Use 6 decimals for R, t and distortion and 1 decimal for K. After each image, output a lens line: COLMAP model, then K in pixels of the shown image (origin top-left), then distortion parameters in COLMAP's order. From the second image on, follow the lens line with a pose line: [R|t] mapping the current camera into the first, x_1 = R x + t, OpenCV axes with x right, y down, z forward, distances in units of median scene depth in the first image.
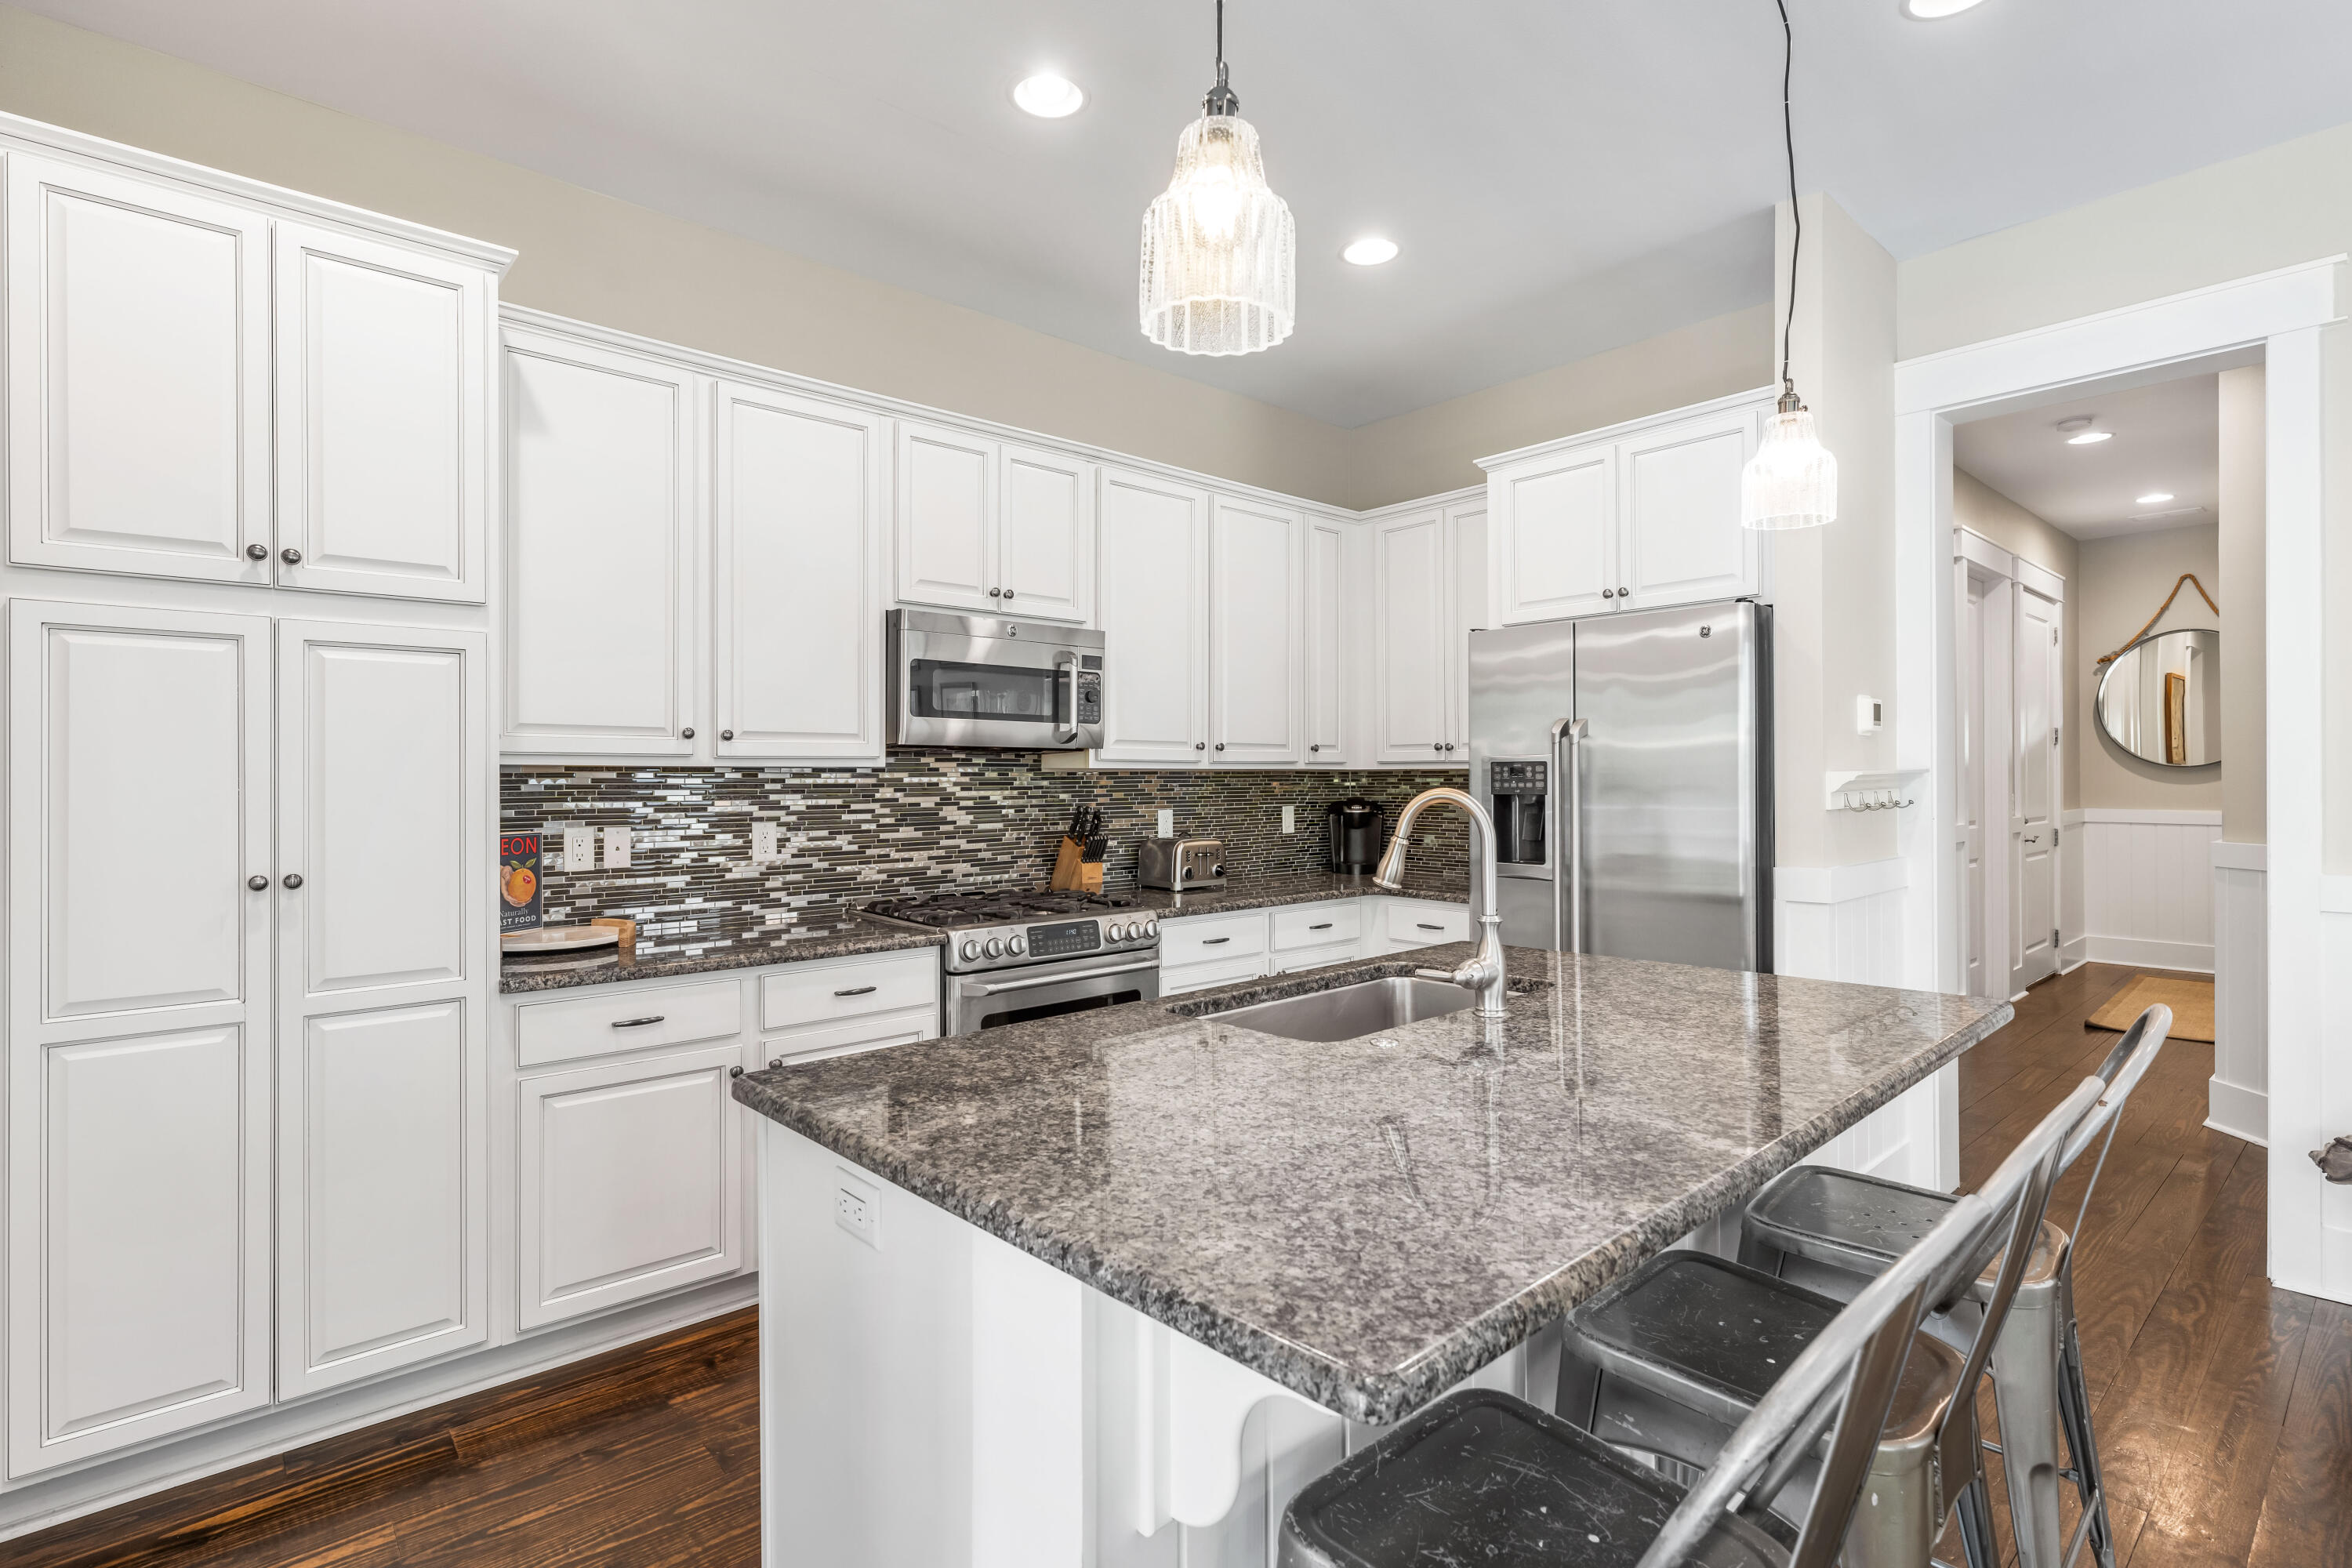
lens RADIAL K [[1131.0, 0, 1229.0], [0, 1131.0, 774.9], [0, 0, 1]] dist [-0.010482, 0.000242]
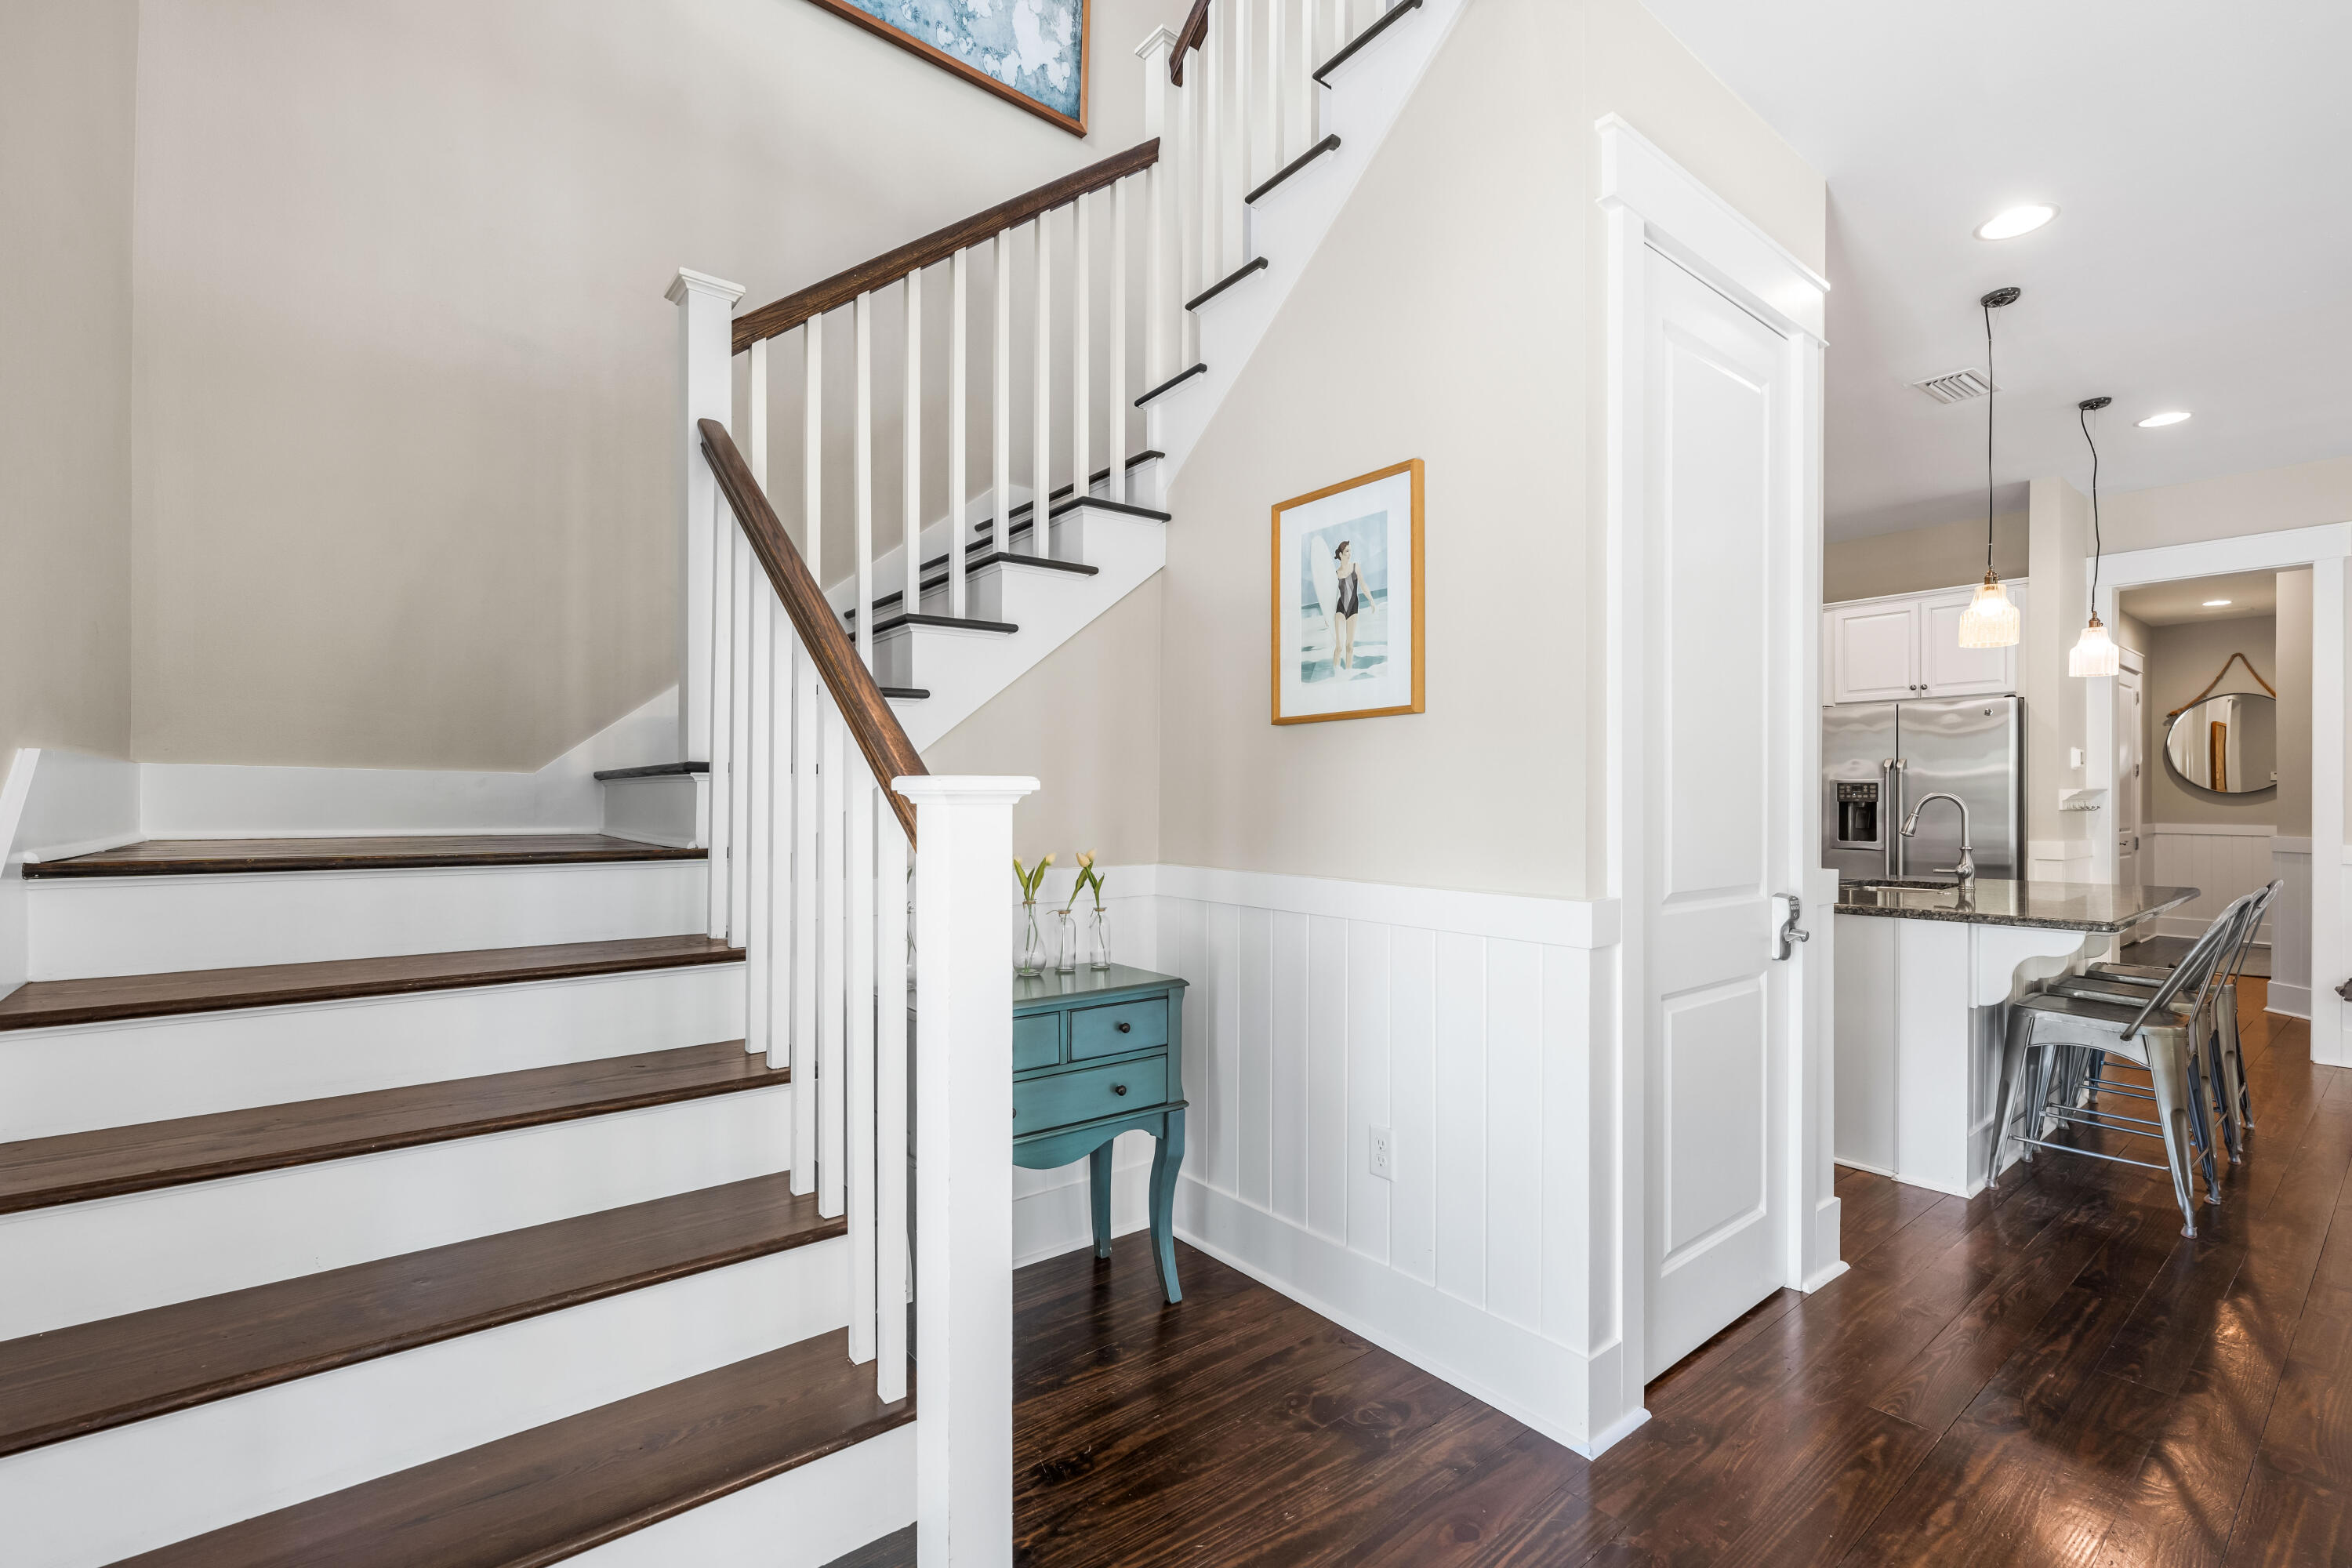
lens RADIAL K [[985.9, 0, 1260.3], [0, 985.9, 797.0], [0, 0, 1]] dist [-0.000354, 0.001002]
pose [[0.998565, 0.007742, -0.052998, -0.540999], [-0.007797, 0.999969, -0.000831, 0.017292], [0.052990, 0.001243, 0.998594, -0.533127]]
